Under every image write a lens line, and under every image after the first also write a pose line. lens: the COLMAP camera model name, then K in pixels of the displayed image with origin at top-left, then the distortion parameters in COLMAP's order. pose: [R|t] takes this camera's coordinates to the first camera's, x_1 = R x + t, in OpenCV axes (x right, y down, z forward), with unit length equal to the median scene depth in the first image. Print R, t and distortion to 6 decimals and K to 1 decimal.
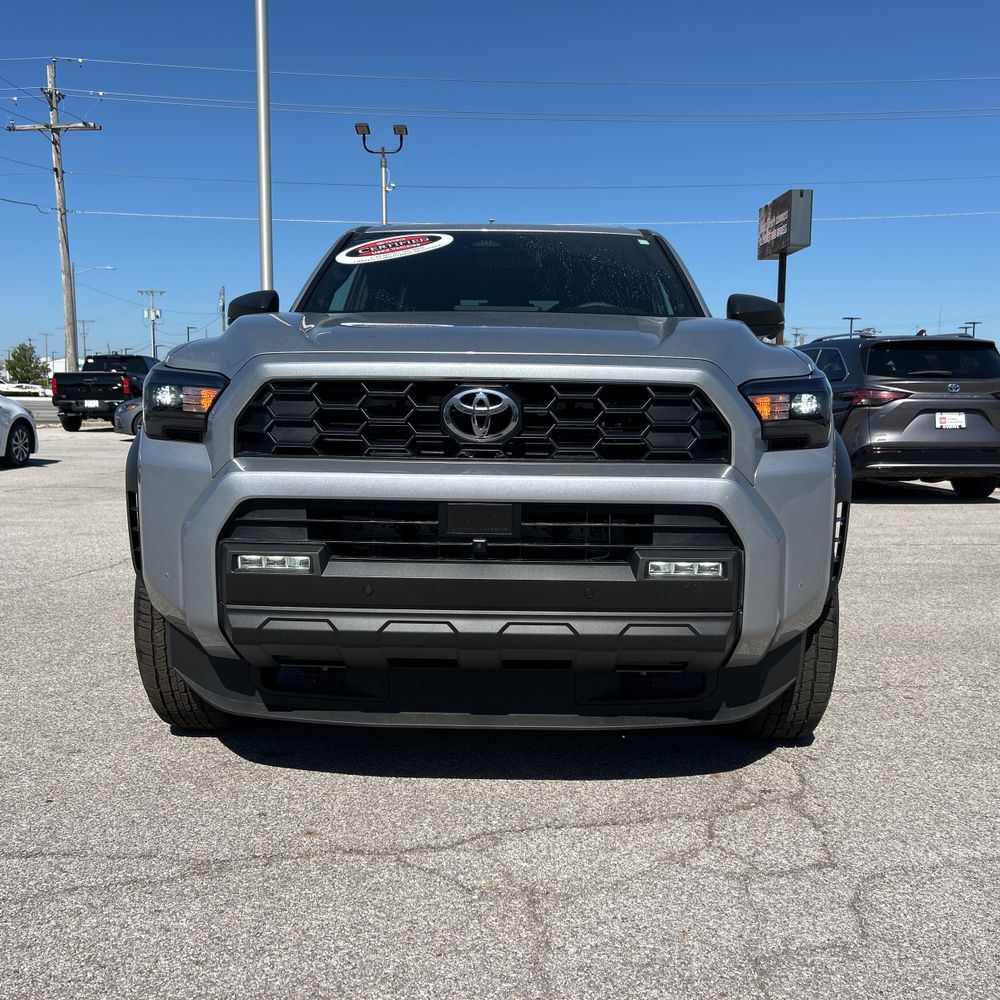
lens RADIAL K [[1054.8, 0, 500.0], [0, 1054.8, 500.0], [0, 0, 1]] dist [0.071311, -0.231887]
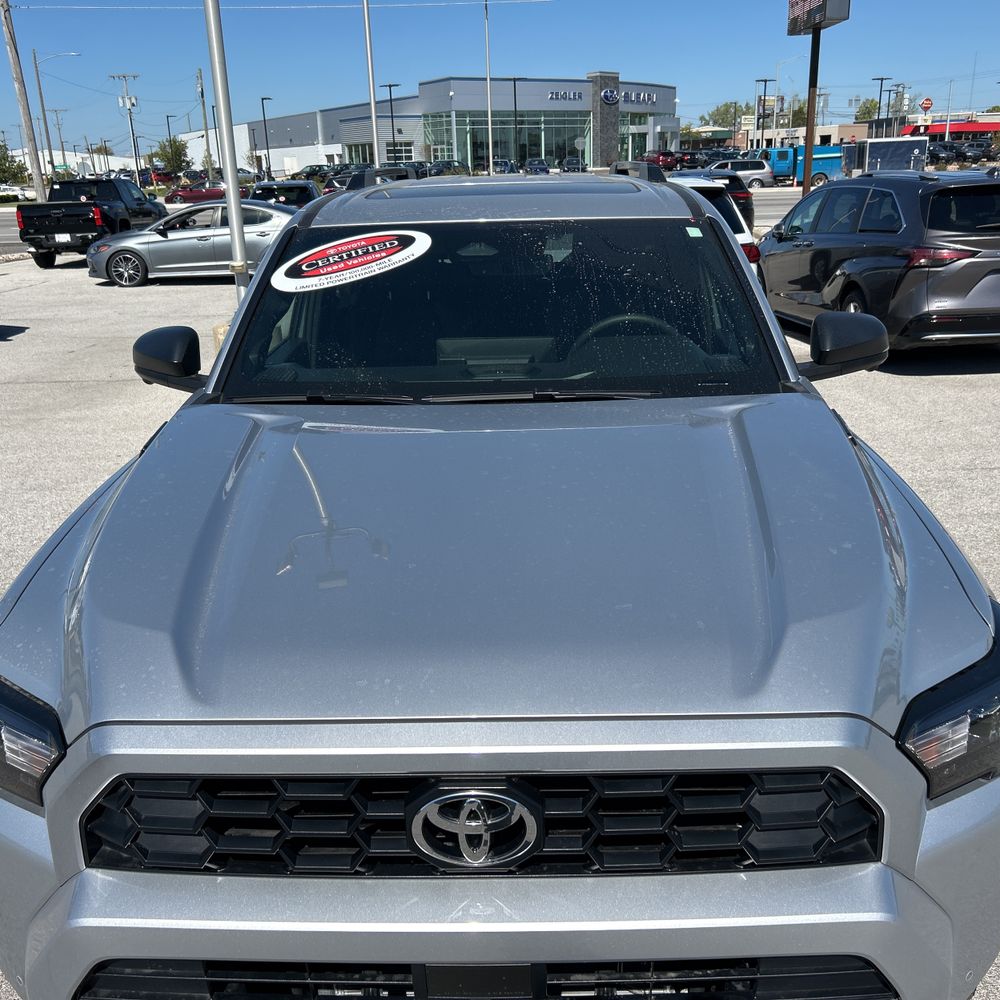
lens RADIAL K [[1006.4, 0, 496.5], [0, 1006.4, 484.4], [0, 0, 1]] dist [0.087685, -0.139651]
pose [[0.999308, -0.033020, -0.017142, 0.003342], [0.036084, 0.972443, 0.230331, -0.121440], [0.009064, -0.230791, 0.972961, 0.144270]]
